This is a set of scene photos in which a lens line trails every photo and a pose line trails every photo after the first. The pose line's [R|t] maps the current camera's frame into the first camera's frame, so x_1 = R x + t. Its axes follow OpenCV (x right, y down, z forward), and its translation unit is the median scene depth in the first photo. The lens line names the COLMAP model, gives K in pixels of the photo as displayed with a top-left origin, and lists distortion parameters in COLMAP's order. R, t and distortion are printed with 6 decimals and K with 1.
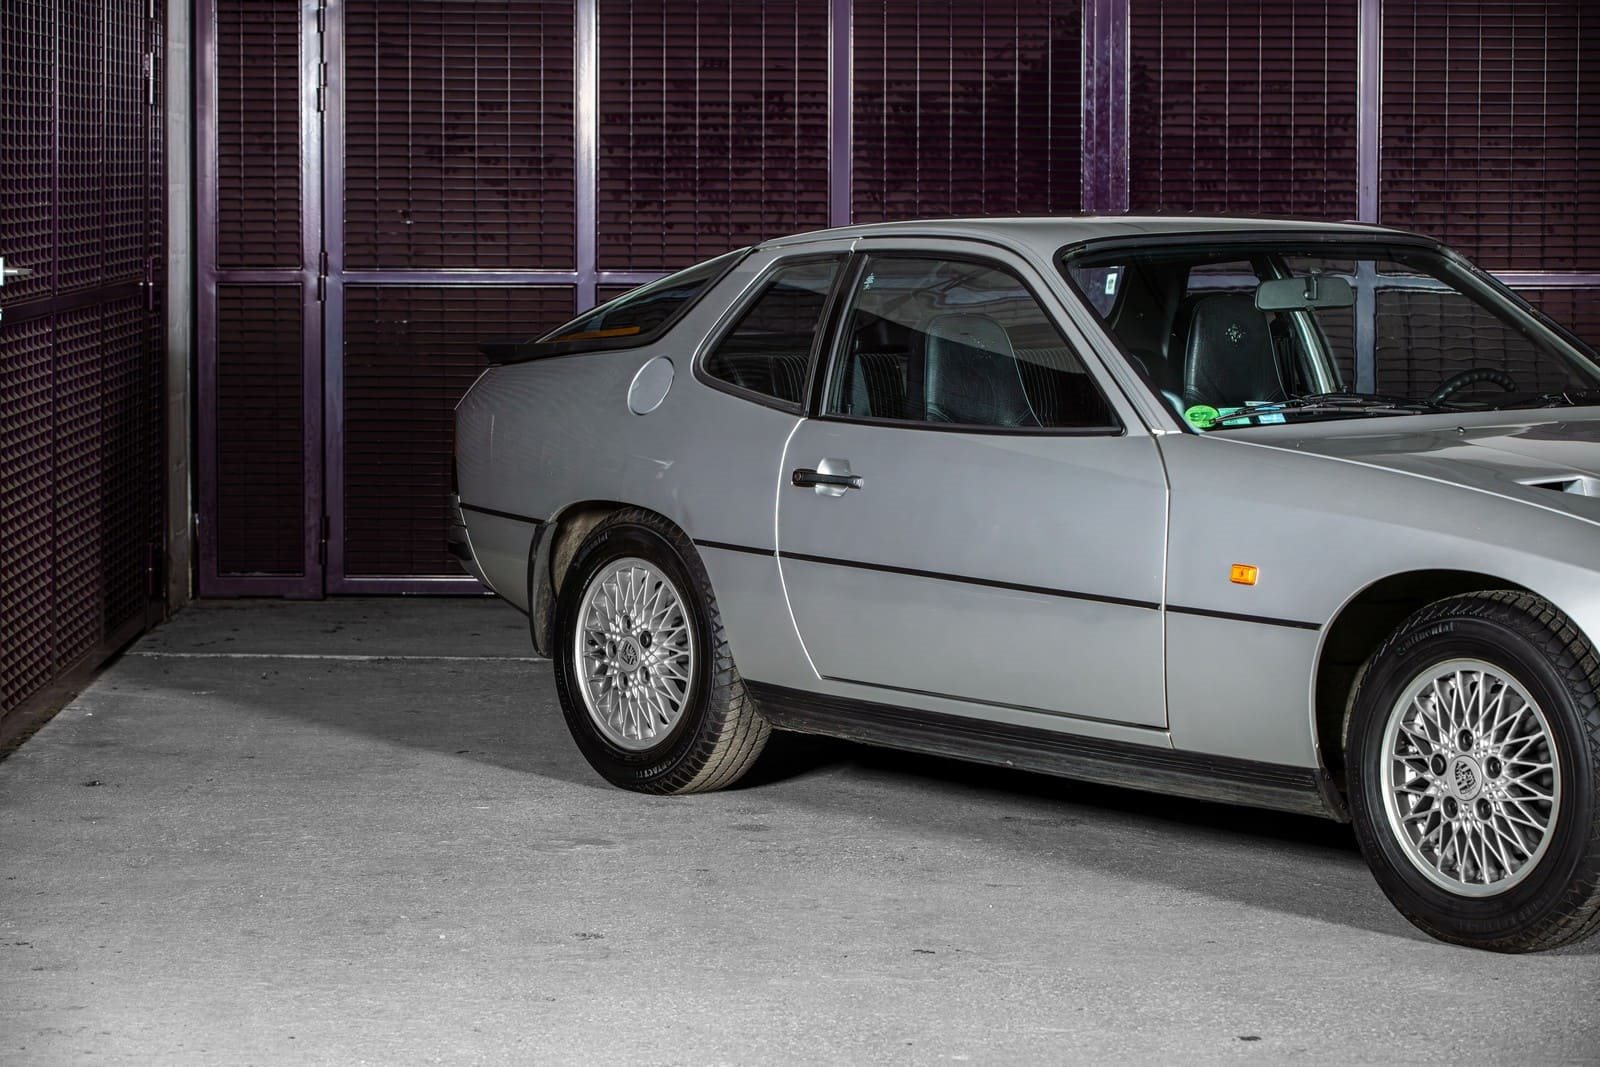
lens RADIAL K [[4396.1, 0, 800.0], [0, 4396.1, 533.5], [0, 0, 1]] dist [-0.135918, 1.257981]
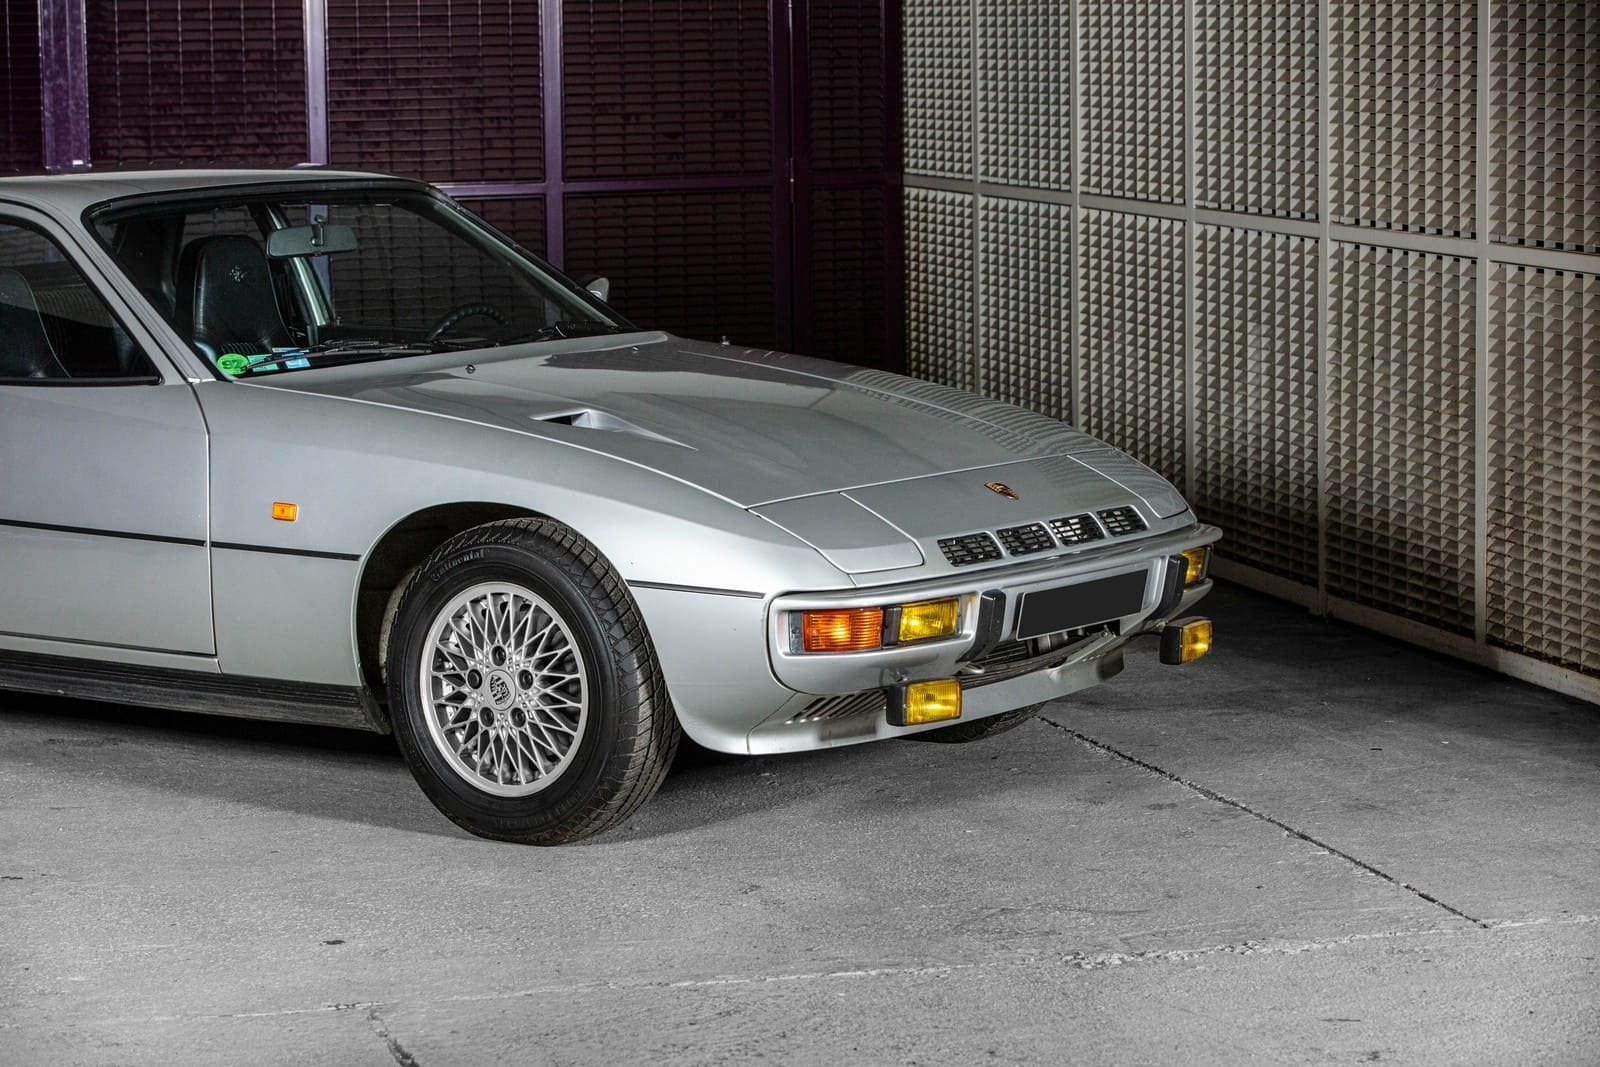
lens RADIAL K [[4396.1, 0, 800.0], [0, 4396.1, 533.5], [0, 0, 1]] dist [-0.135918, 1.257981]
pose [[0.965887, -0.046583, 0.254739, -0.031364], [0.037883, 0.998523, 0.038952, -0.013543], [-0.256177, -0.027973, 0.966225, -0.048781]]
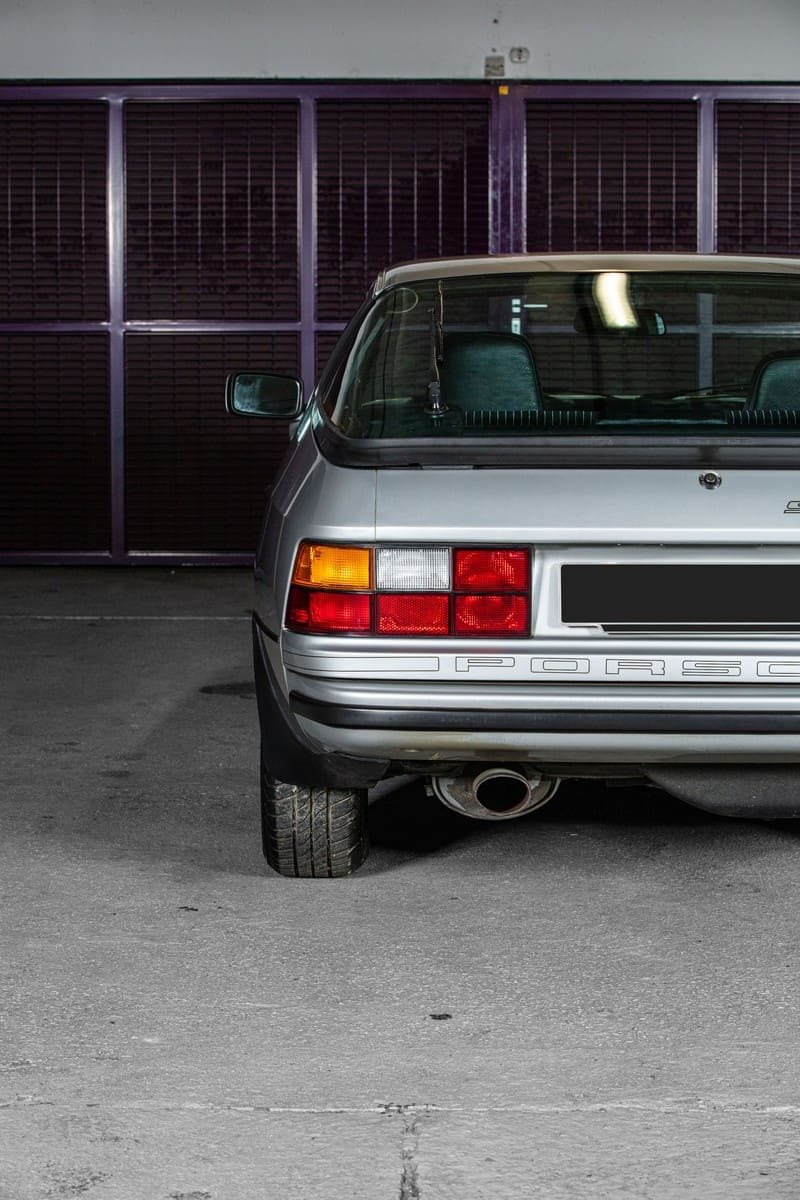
lens RADIAL K [[2701.9, 0, 400.0], [0, 2701.9, 600.0], [0, 0, 1]] dist [-0.260339, 0.318472]
pose [[0.999757, -0.000675, -0.022049, 0.055065], [0.001419, 0.999429, 0.033758, -0.003011], [0.022014, -0.033781, 0.999187, 0.186977]]
